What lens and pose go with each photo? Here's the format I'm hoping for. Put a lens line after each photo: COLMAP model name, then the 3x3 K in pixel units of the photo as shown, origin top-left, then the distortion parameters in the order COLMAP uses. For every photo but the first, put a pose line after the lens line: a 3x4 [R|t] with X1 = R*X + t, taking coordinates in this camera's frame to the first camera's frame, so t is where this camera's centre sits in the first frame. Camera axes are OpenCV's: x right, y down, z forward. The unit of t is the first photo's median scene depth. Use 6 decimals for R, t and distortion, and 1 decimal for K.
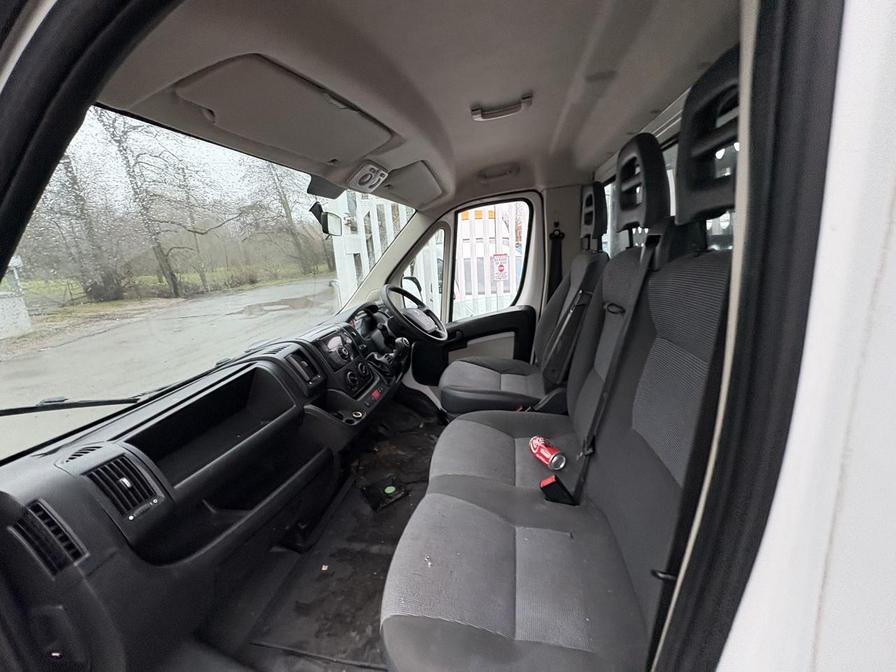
lens RADIAL K [[356.1, 0, 446.4], [0, 356.1, 337.5], [0, 0, 1]] dist [-0.000889, 0.000481]
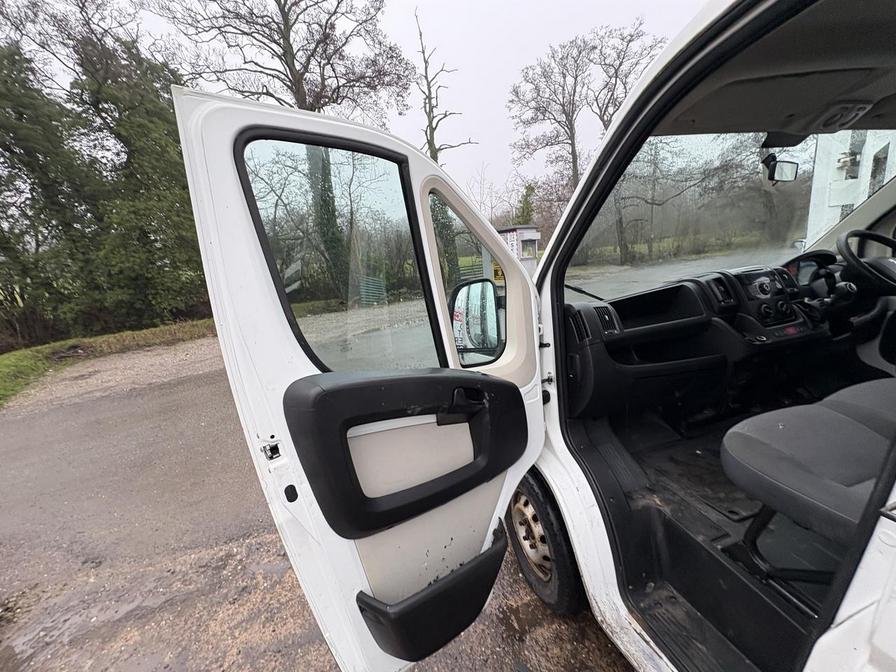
lens RADIAL K [[356.1, 0, 448.4], [0, 356.1, 337.0], [0, 0, 1]] dist [-0.000889, 0.000481]
pose [[0.457877, 0.209642, -0.863944, 0.206575], [-0.143762, 0.976468, 0.160756, 0.123810], [0.877315, 0.050596, 0.477241, -0.328900]]
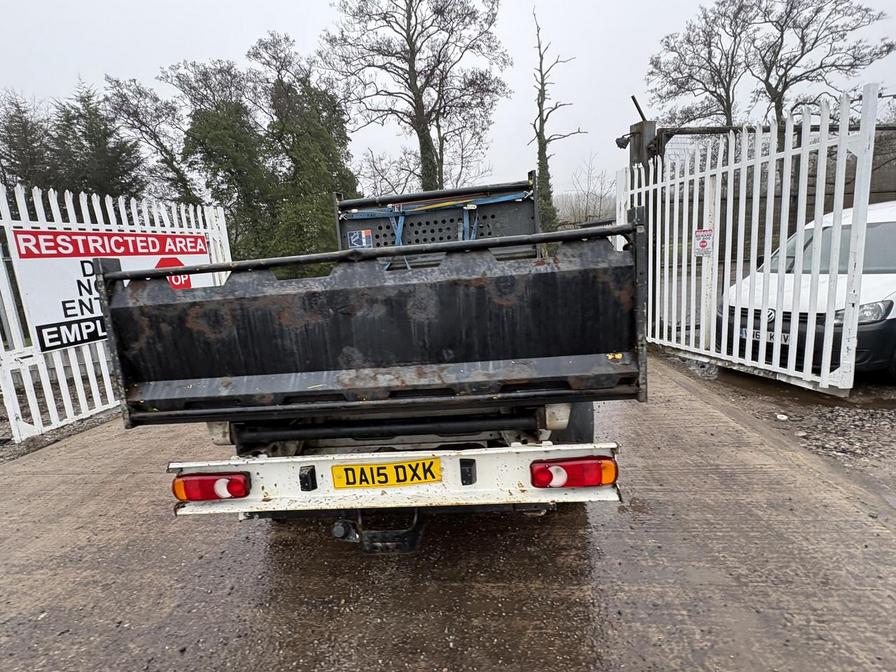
lens RADIAL K [[431.6, 0, 447.5], [0, 431.6, 334.7], [0, 0, 1]] dist [0.000273, 0.000227]
pose [[0.101818, 0.225400, -0.968931, 3.538815], [-0.167527, 0.963968, 0.206641, -0.221378], [0.980596, 0.141283, 0.135910, 0.445558]]
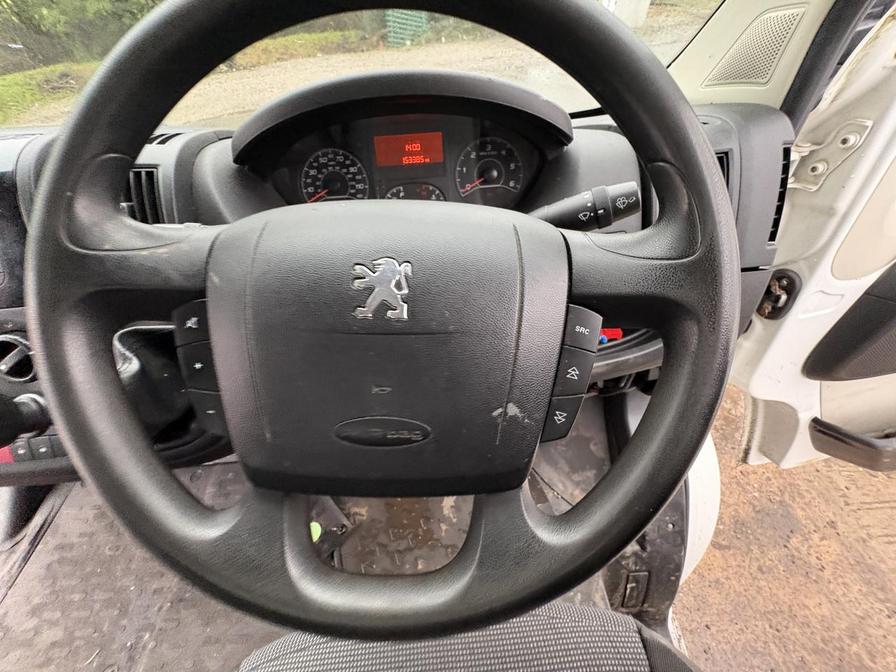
lens RADIAL K [[356.1, 0, 450.7], [0, 356.1, 337.9], [0, 0, 1]] dist [-0.000889, 0.000481]
pose [[0.229201, 0.731913, -0.641694, -0.015853], [-0.196111, 0.680447, 0.706068, -0.175158], [0.953419, -0.035988, 0.299495, 1.151169]]
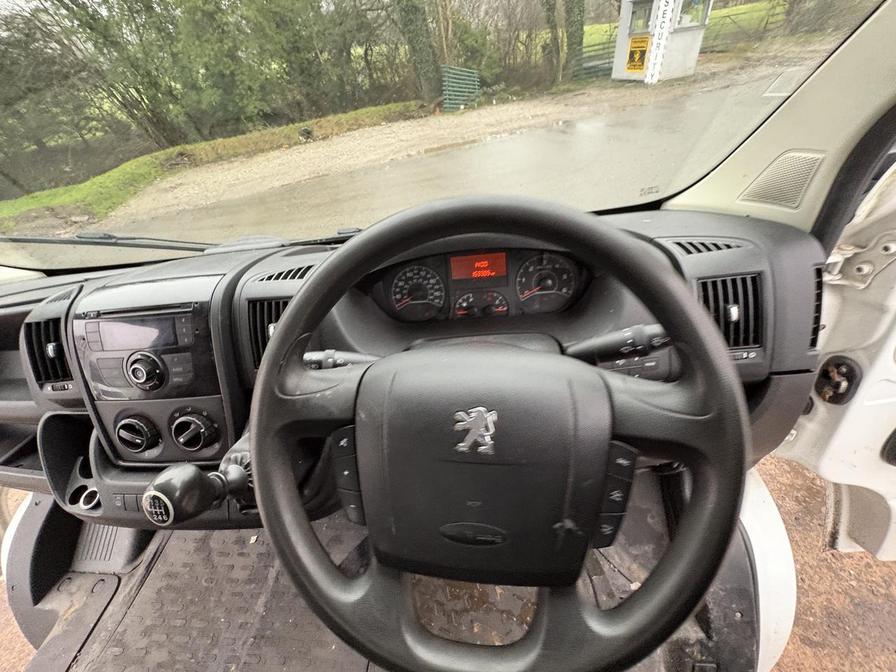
lens RADIAL K [[356.1, 0, 450.6], [0, 356.1, 338.2], [0, 0, 1]] dist [-0.000889, 0.000481]
pose [[0.125236, 0.660560, -0.740255, -0.012716], [-0.115530, 0.750762, 0.650391, -0.244884], [0.985377, 0.004069, 0.170337, 1.122944]]
